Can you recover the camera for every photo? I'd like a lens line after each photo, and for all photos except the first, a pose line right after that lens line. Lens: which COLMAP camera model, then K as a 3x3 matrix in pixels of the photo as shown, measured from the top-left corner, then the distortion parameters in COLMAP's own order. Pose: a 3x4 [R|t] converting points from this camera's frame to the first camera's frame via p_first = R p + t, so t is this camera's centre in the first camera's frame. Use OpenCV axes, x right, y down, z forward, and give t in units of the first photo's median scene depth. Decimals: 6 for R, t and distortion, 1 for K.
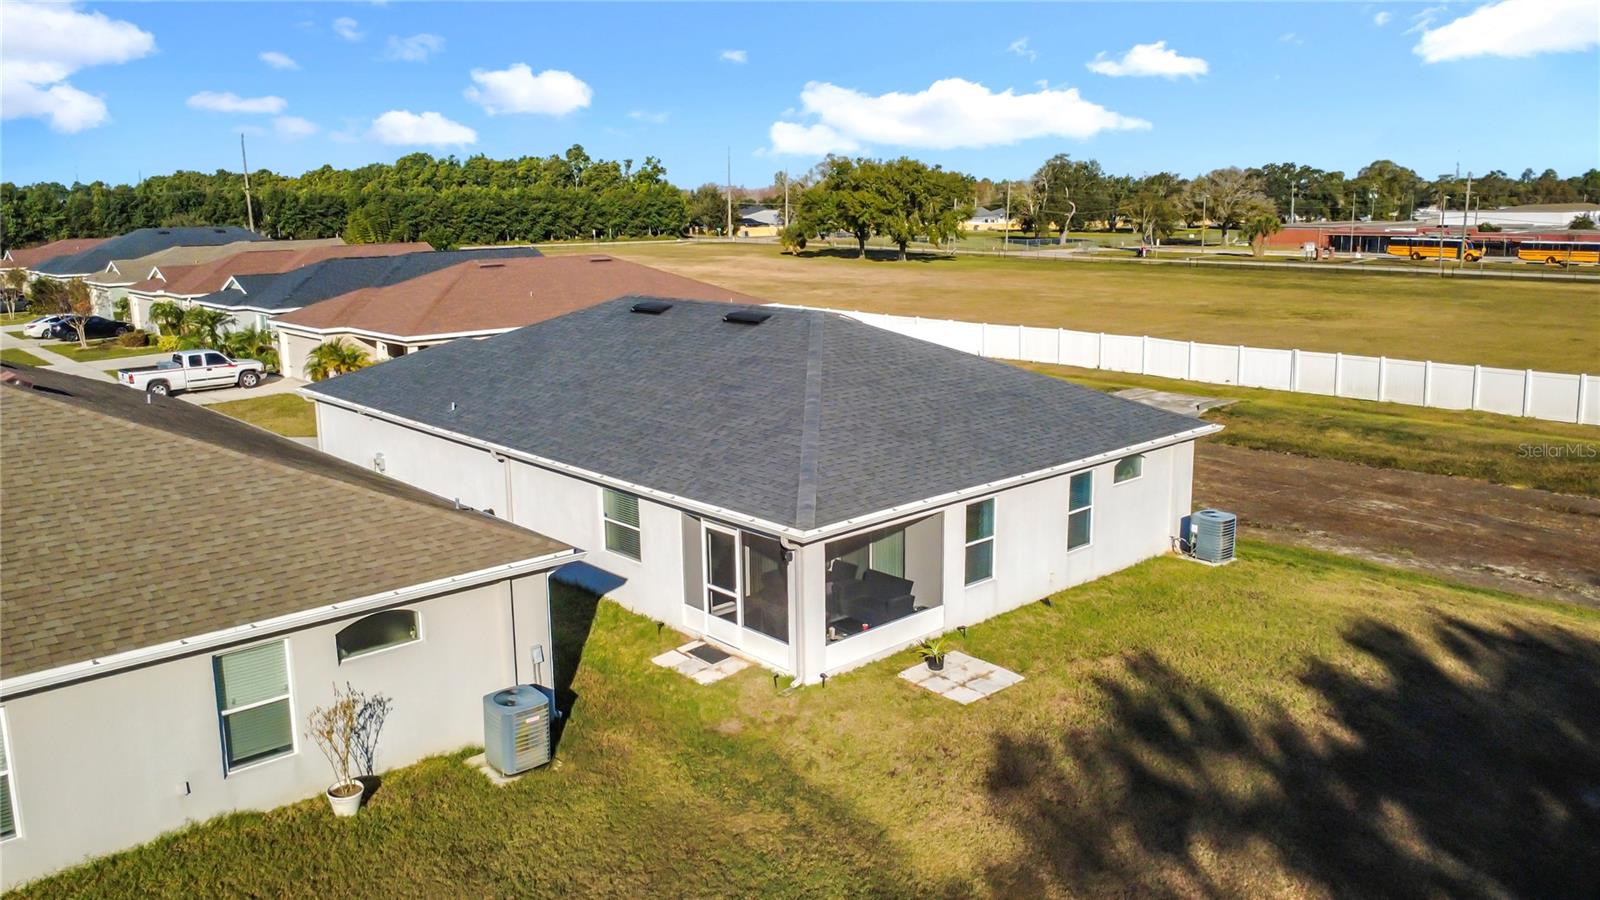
lens RADIAL K [[1216.5, 0, 799.7], [0, 1216.5, 423.8], [0, 0, 1]] dist [-0.015160, -0.002445]
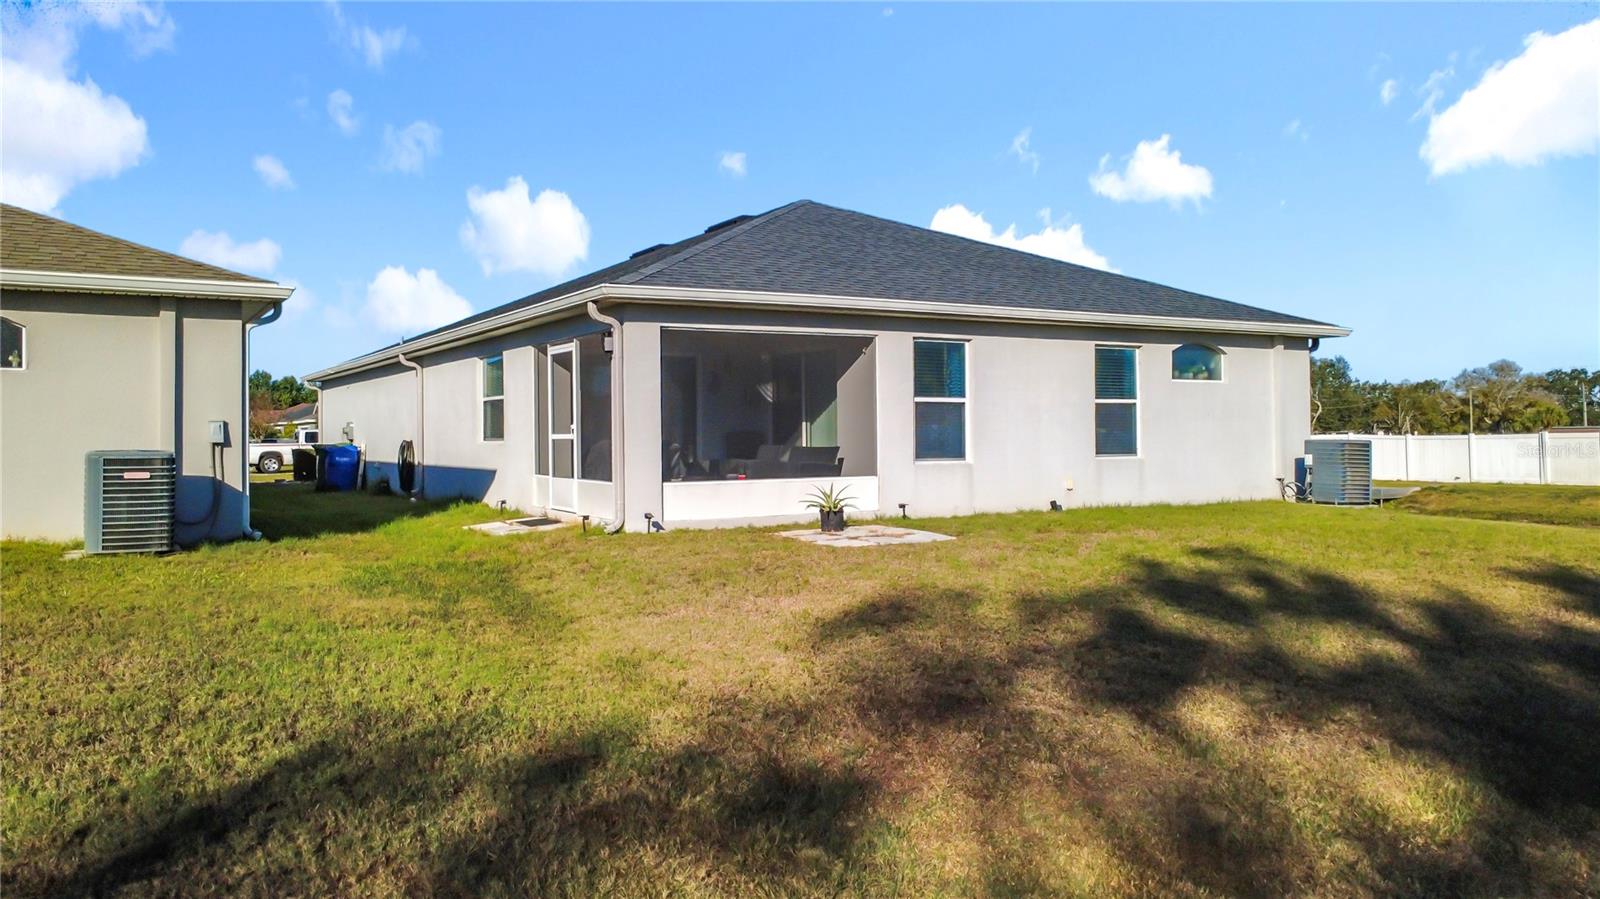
lens RADIAL K [[1186.0, 0, 794.0], [0, 1186.0, 434.8], [0, 0, 1]] dist [0.003530, 0.003892]
pose [[0.977172, -0.000260, -0.212450, 0.182382], [-0.038794, 0.982968, -0.179637, 0.210386], [0.208878, 0.183778, 0.960518, 0.278437]]
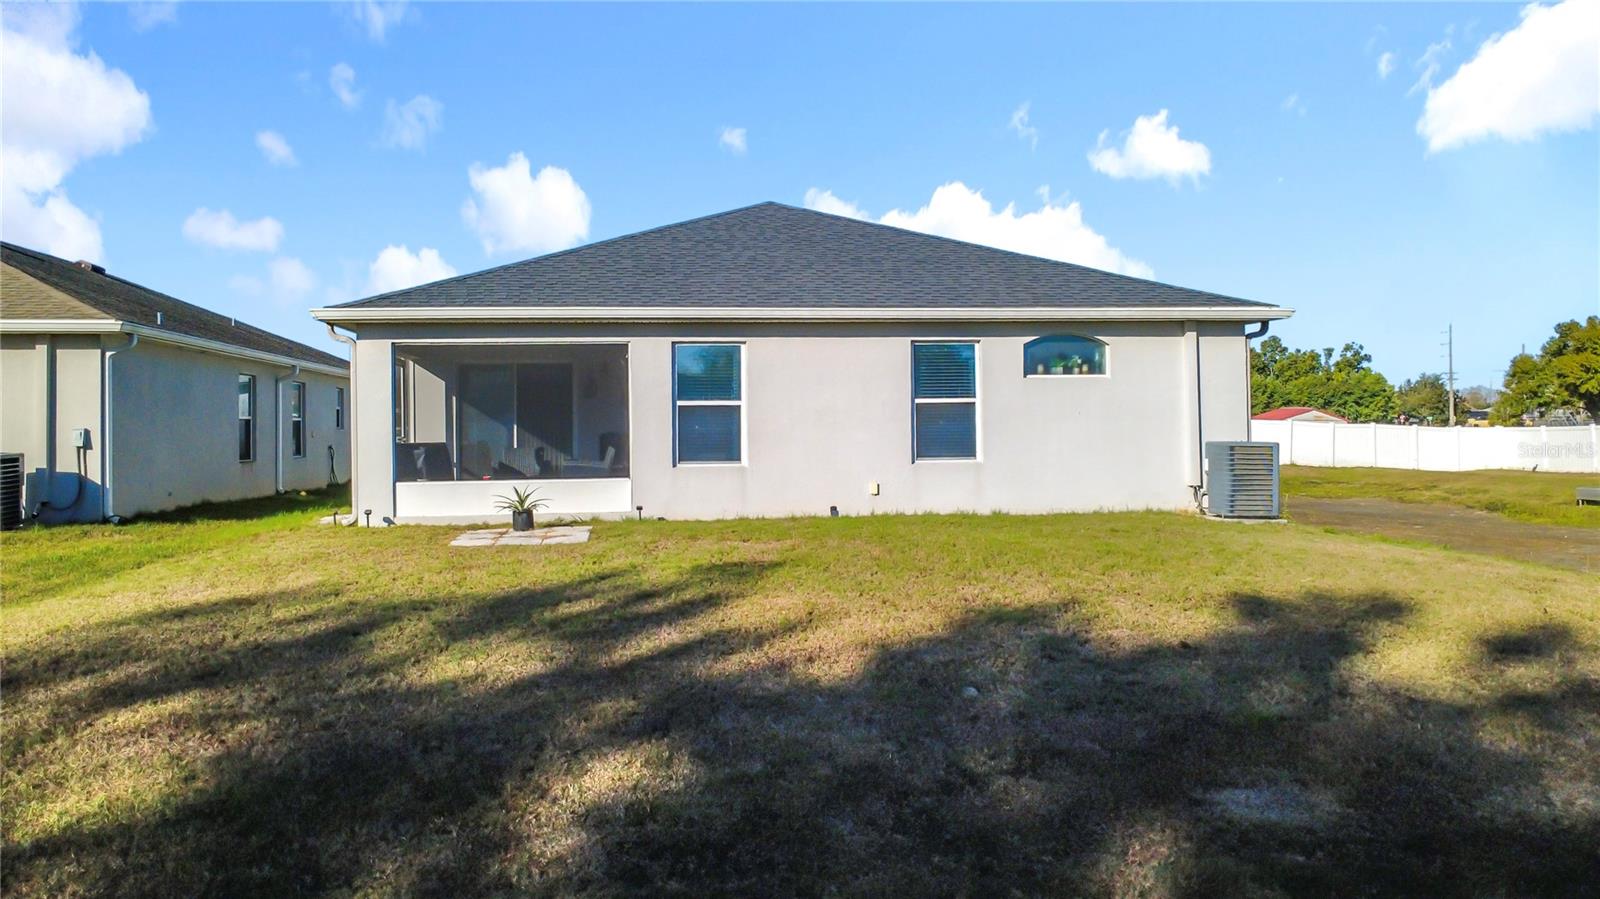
lens RADIAL K [[1195.1, 0, 794.0], [0, 1195.1, 439.2], [0, 0, 1]] dist [-0.003074, -0.003549]
pose [[0.817135, 0.004282, -0.576430, 0.510379], [-0.101598, 0.985388, -0.136704, 0.178947], [0.567422, 0.170270, 0.805630, 0.405919]]
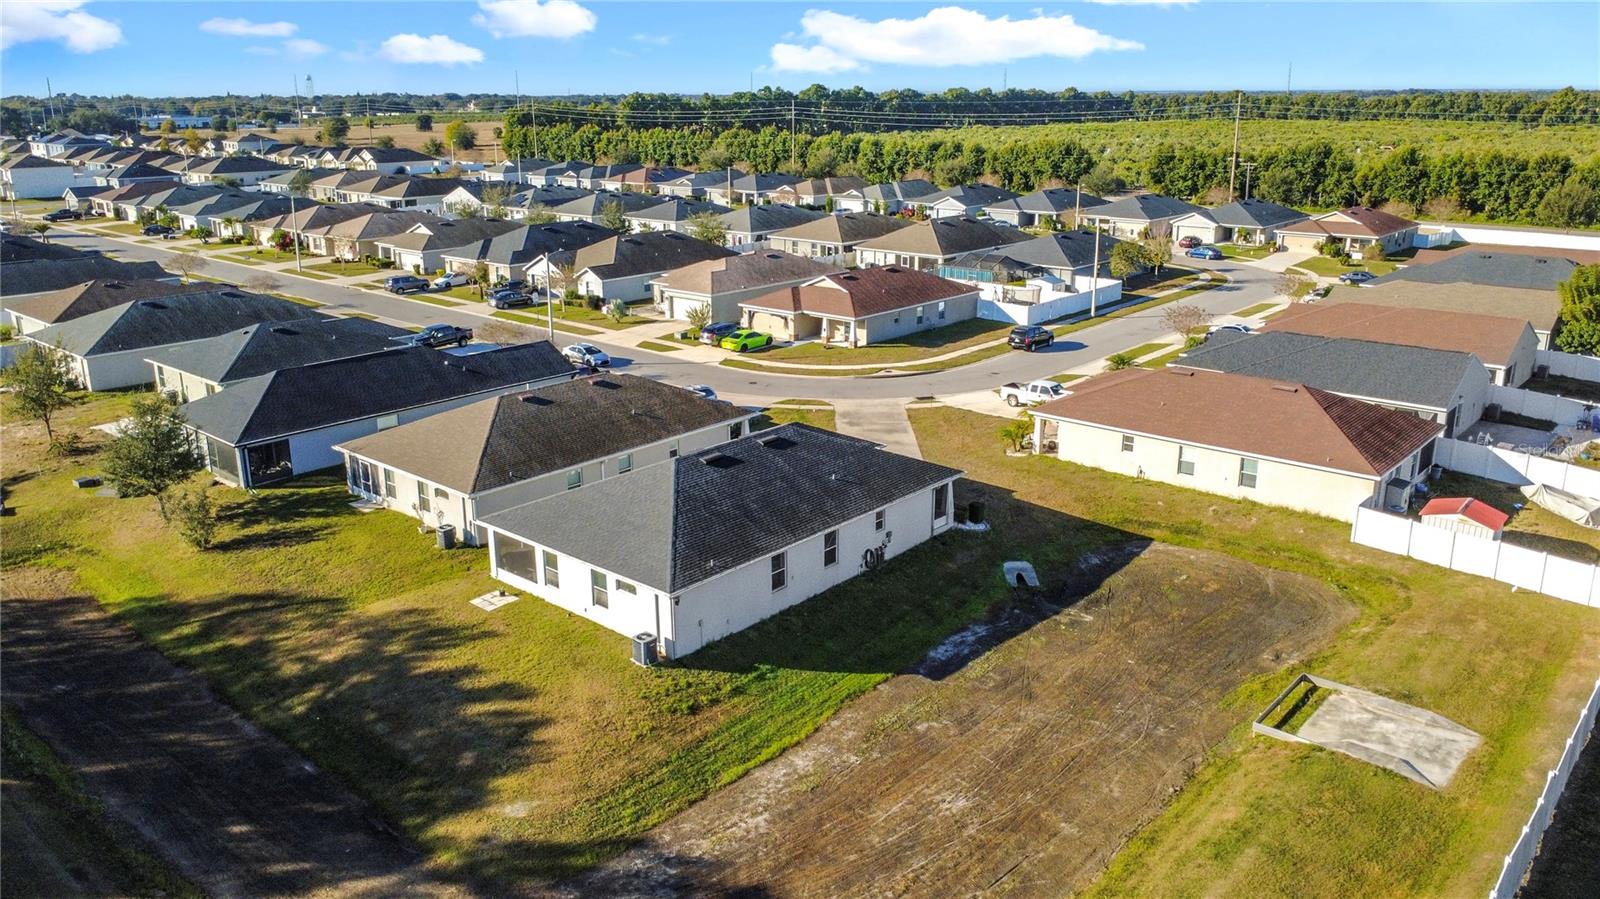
lens RADIAL K [[1200.5, 0, 801.9], [0, 1200.5, 393.9], [0, 0, 1]] dist [-0.002559, -0.002897]
pose [[0.110640, 0.253746, -0.960922, 1.969278], [-0.178763, 0.956170, 0.231909, -0.712312], [0.977652, 0.146119, 0.151151, 0.924405]]
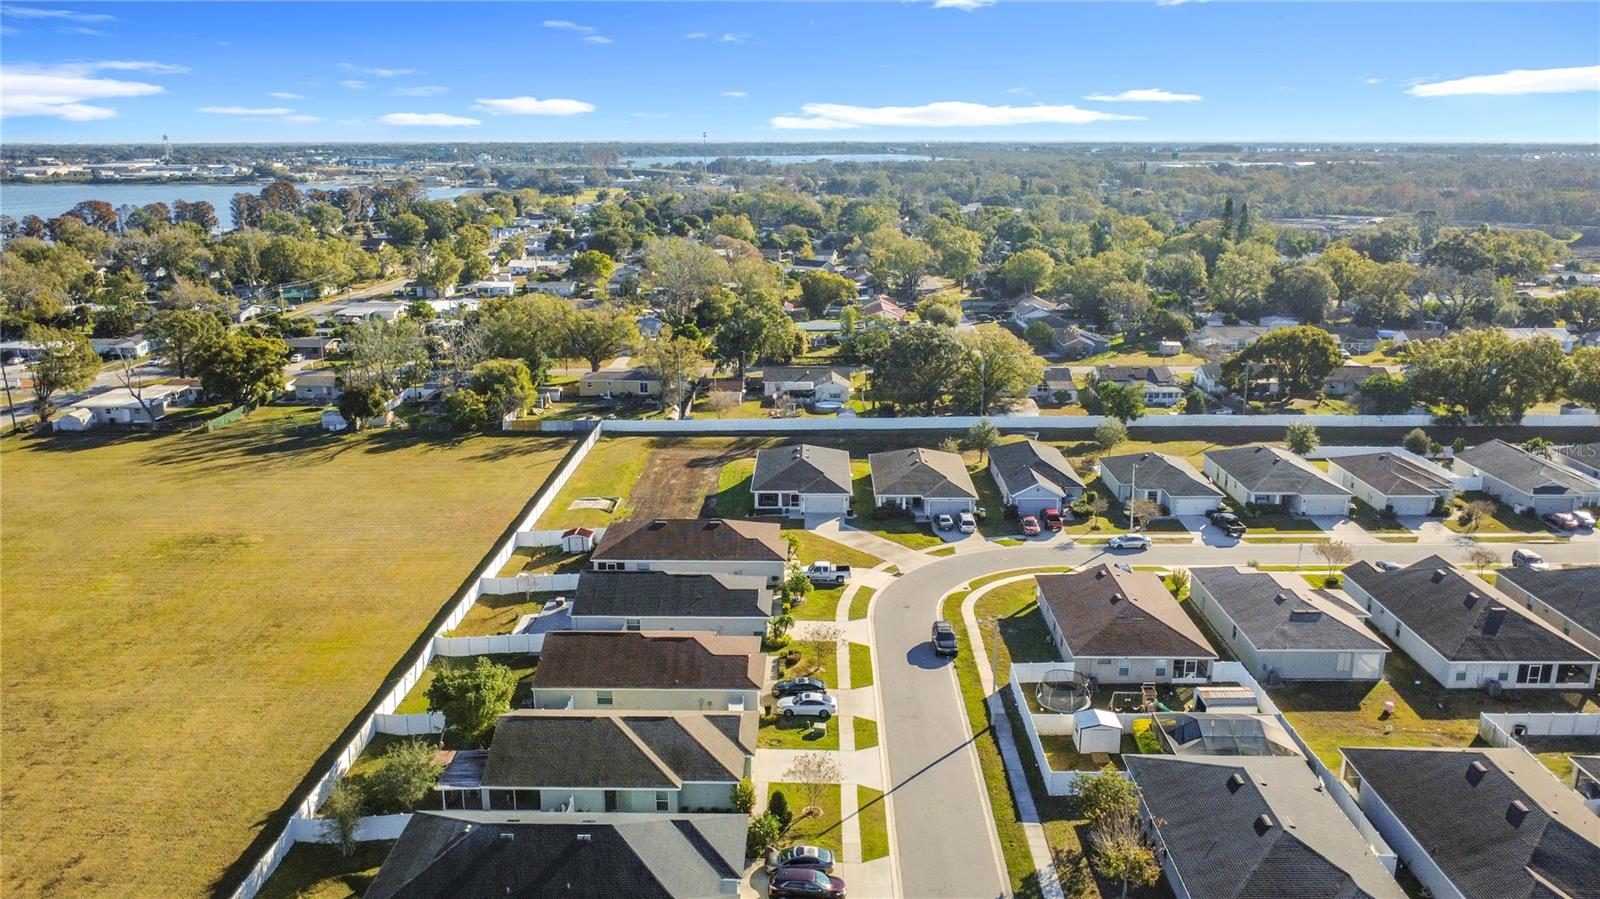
lens RADIAL K [[1195.1, 0, 794.0], [0, 1195.1, 439.2], [0, 0, 1]] dist [-0.003074, -0.003549]
pose [[-0.725219, -0.157390, 0.670288, -4.148348], [0.133505, 0.922900, 0.361152, -2.392626], [-0.675451, 0.351402, -0.648292, 5.123375]]
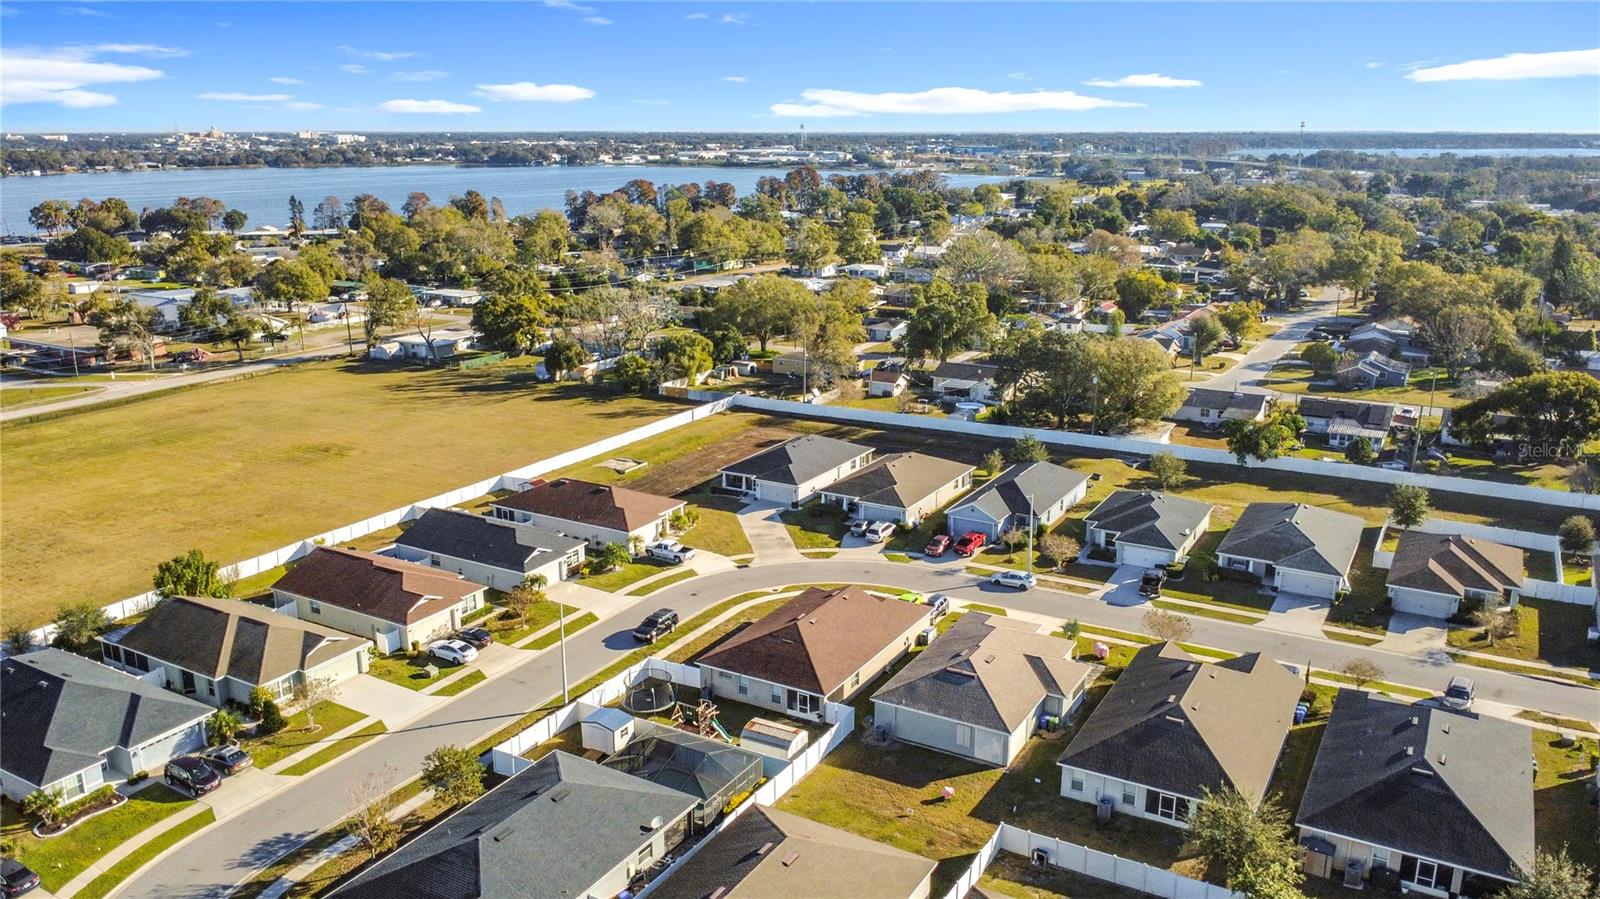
lens RADIAL K [[1198.7, 0, 800.0], [0, 1198.7, 449.5], [0, 0, 1]] dist [-0.005840, -0.004288]
pose [[-0.299969, -0.236892, 0.924067, -5.760459], [0.176254, 0.938235, 0.297740, -1.896057], [-0.937525, 0.252183, -0.239688, 2.616155]]
